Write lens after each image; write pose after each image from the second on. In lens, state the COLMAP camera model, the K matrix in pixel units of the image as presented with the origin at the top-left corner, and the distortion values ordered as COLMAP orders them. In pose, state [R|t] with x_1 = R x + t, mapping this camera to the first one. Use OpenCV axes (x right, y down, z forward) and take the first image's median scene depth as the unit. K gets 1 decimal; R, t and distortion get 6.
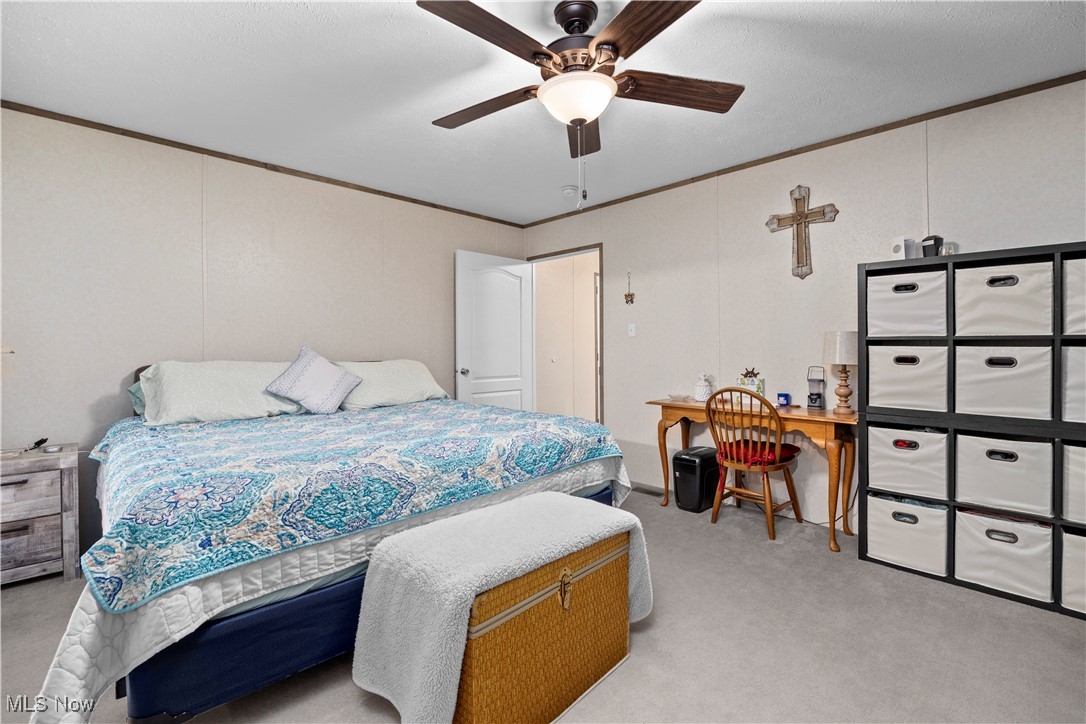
lens RADIAL K [[496.5, 0, 525.7], [0, 496.5, 346.2], [0, 0, 1]] dist [-0.005229, -0.000790]
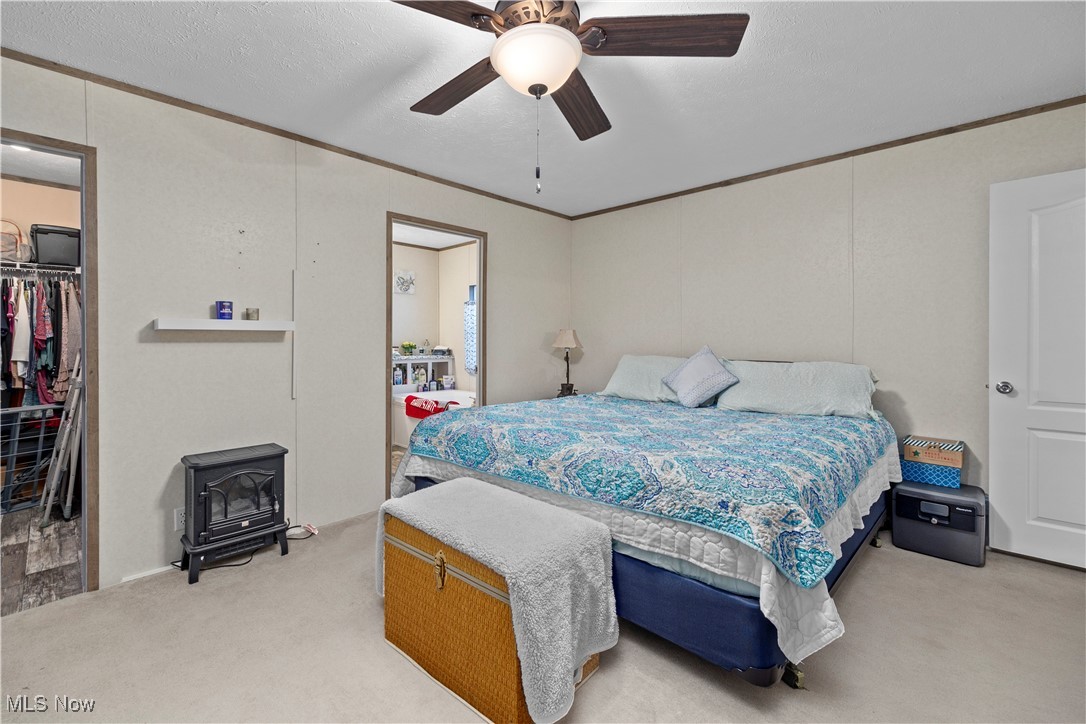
lens RADIAL K [[443.9, 0, 518.0], [0, 443.9, 340.1], [0, 0, 1]] dist [-0.001229, 0.000152]
pose [[0.038691, -0.001600, -0.999250, 0.822659], [0.002567, 0.999996, -0.001502, -0.014048], [0.999248, -0.002507, 0.038695, 0.873416]]
